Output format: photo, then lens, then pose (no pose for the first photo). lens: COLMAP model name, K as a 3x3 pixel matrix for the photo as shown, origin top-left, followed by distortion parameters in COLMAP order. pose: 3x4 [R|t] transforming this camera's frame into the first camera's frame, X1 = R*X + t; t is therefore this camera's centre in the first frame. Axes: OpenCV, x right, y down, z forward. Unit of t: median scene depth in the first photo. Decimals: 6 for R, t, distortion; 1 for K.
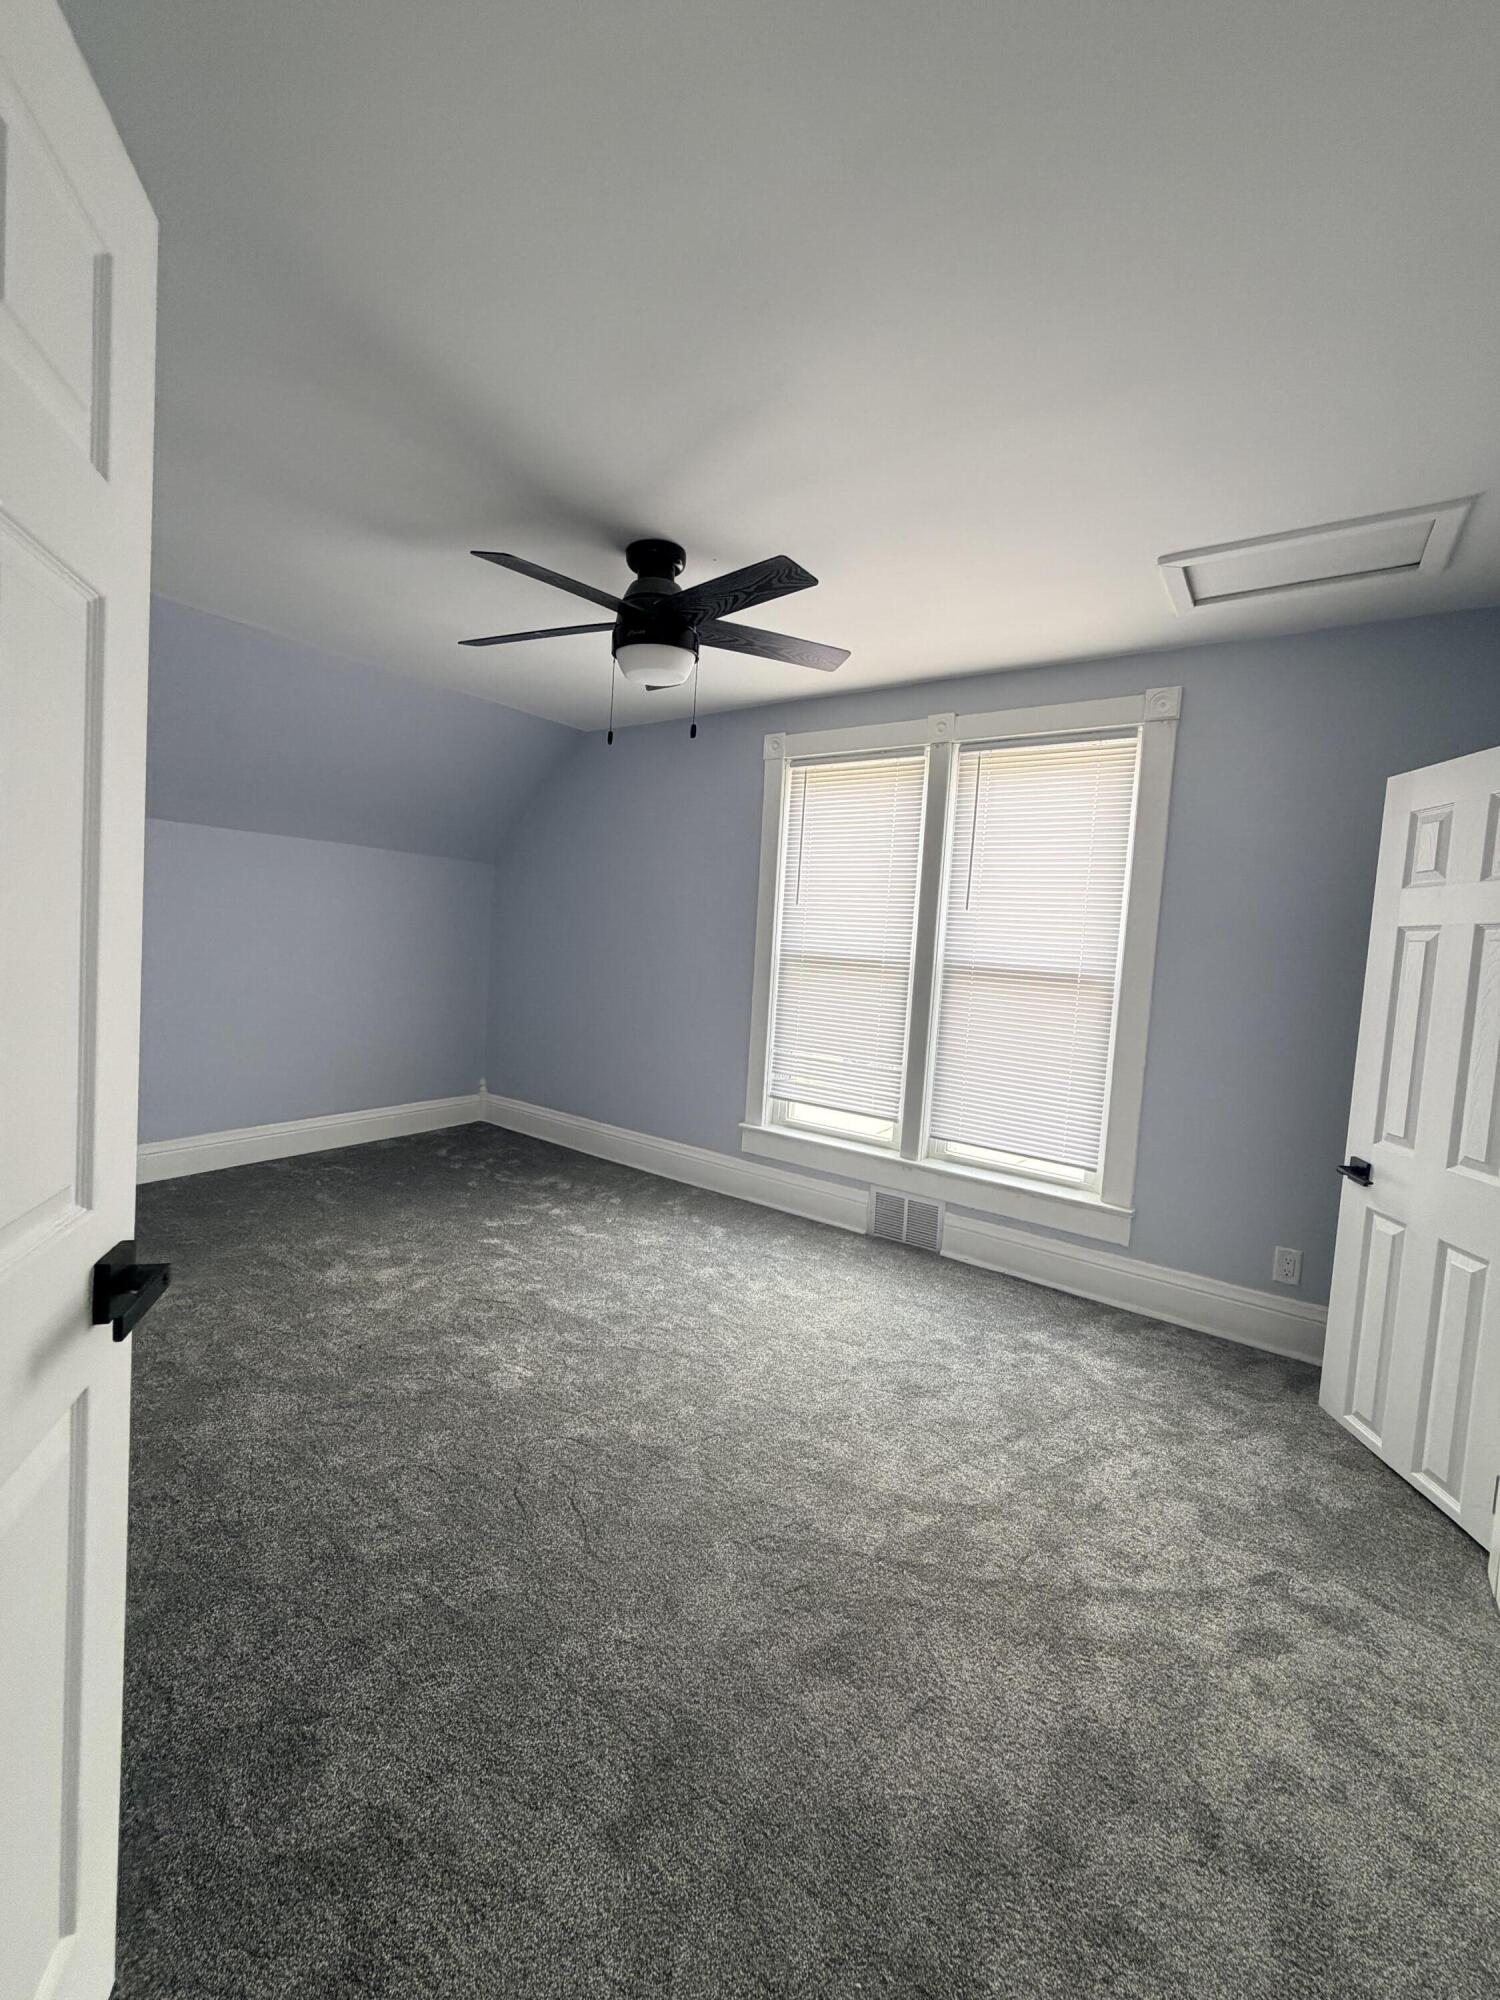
lens RADIAL K [[799.6, 0, 749.5], [0, 799.6, 992.6], [0, 0, 1]] dist [0.002003, 0.000455]
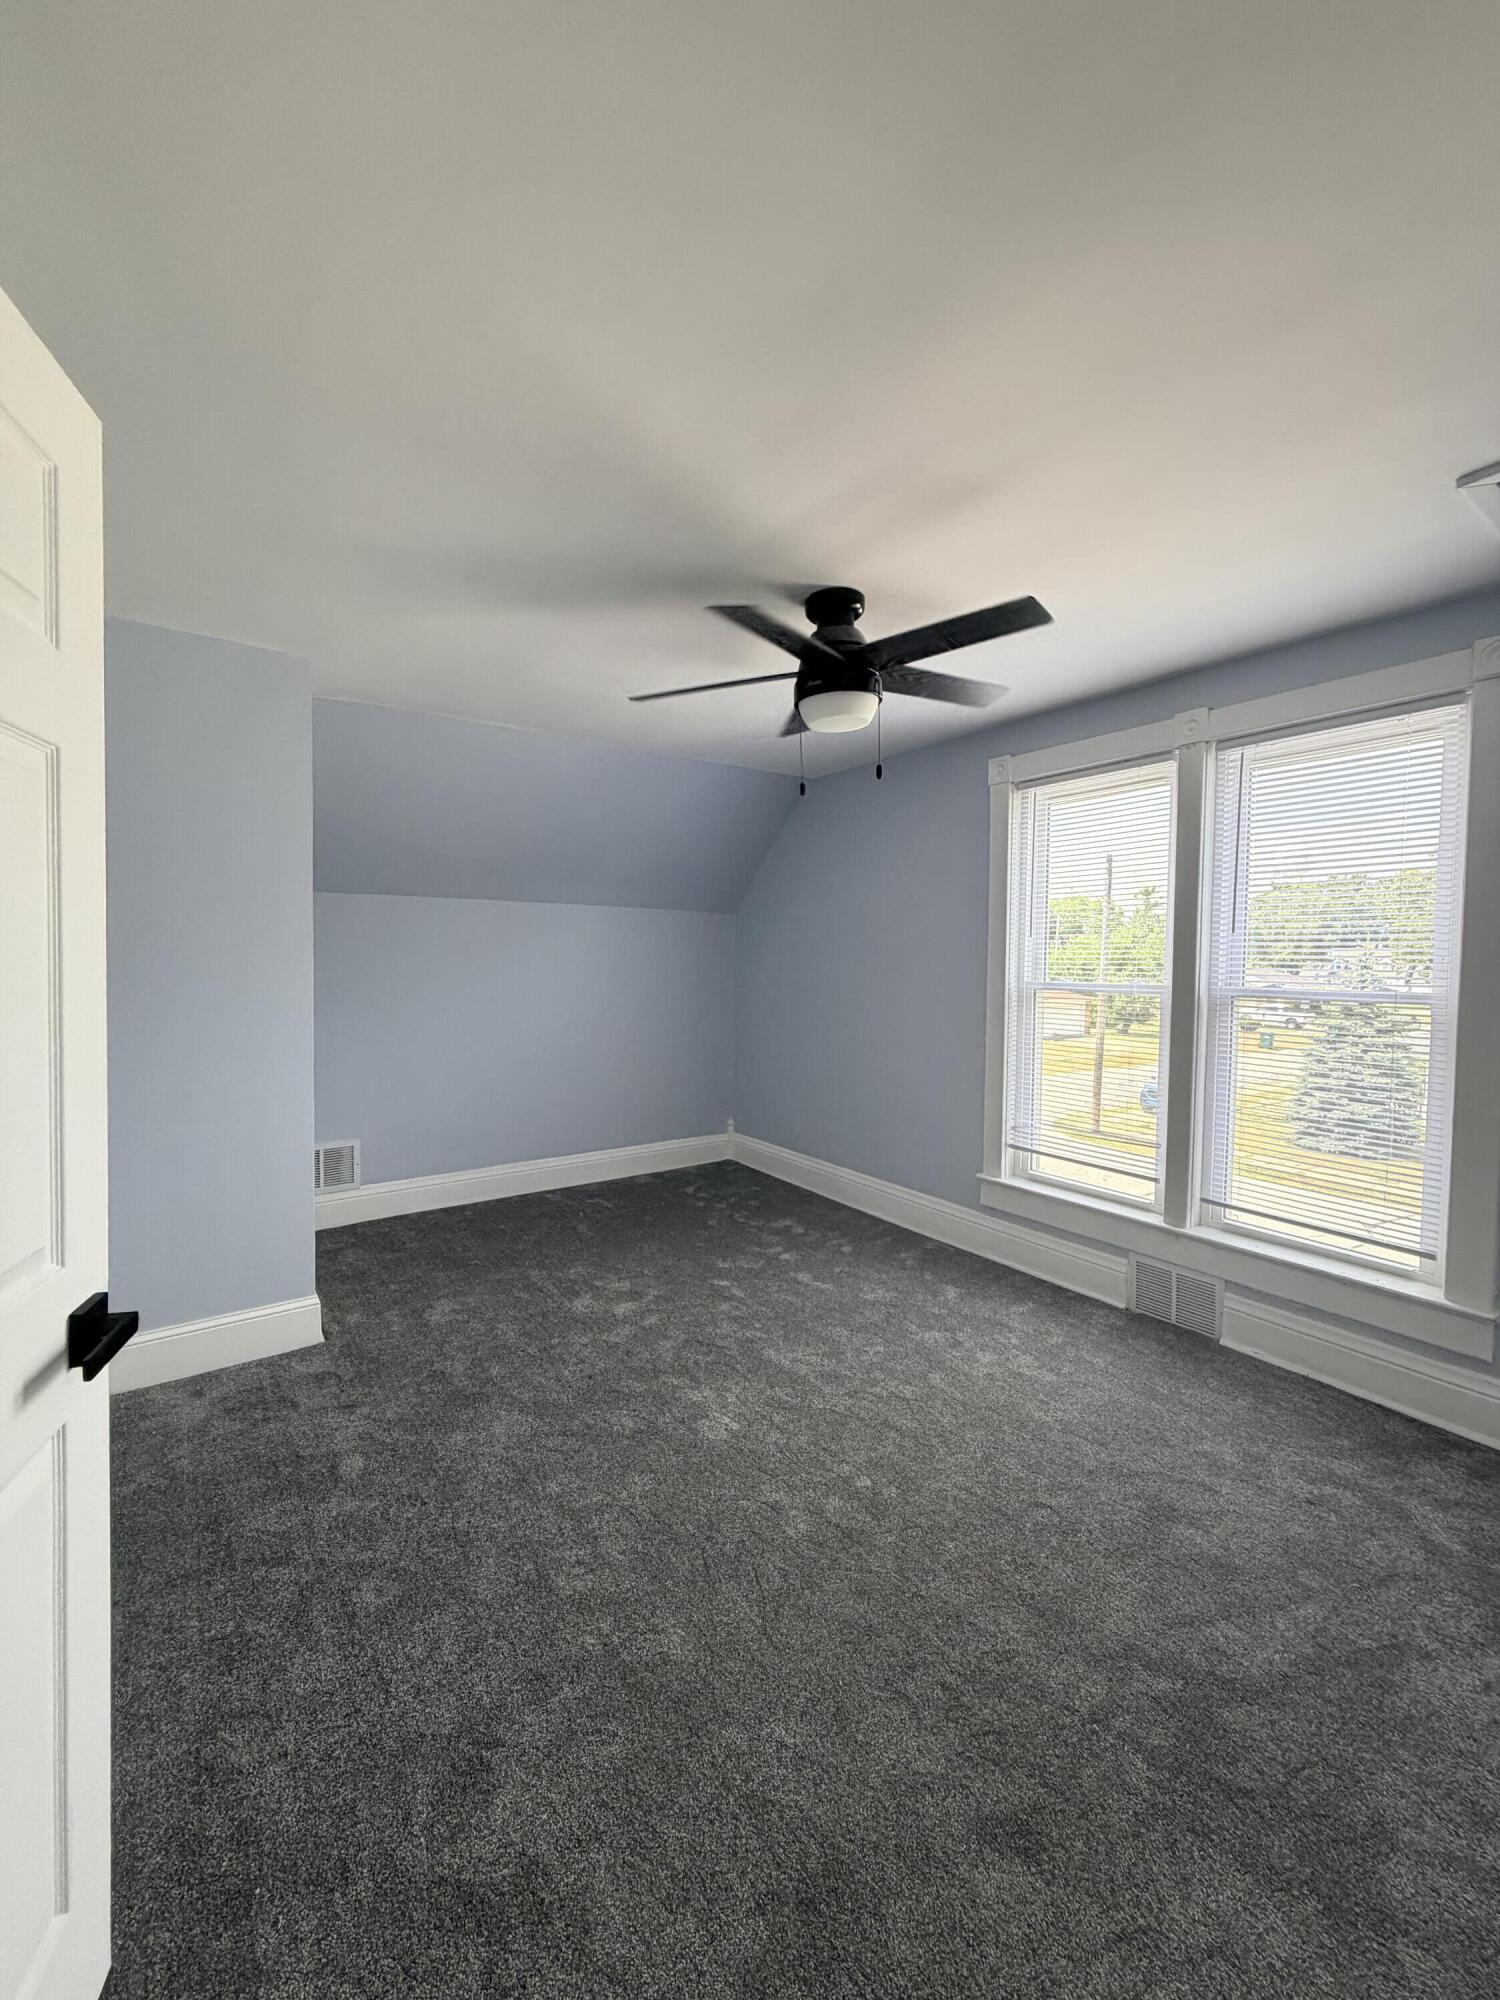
lens RADIAL K [[799.6, 0, 749.5], [0, 799.6, 992.6], [0, 0, 1]] dist [0.002003, 0.000455]
pose [[0.942043, -0.037120, -0.333433, 0.096327], [0.023790, 0.998749, -0.043976, -0.022175], [0.334649, 0.033495, 0.941748, 0.043206]]
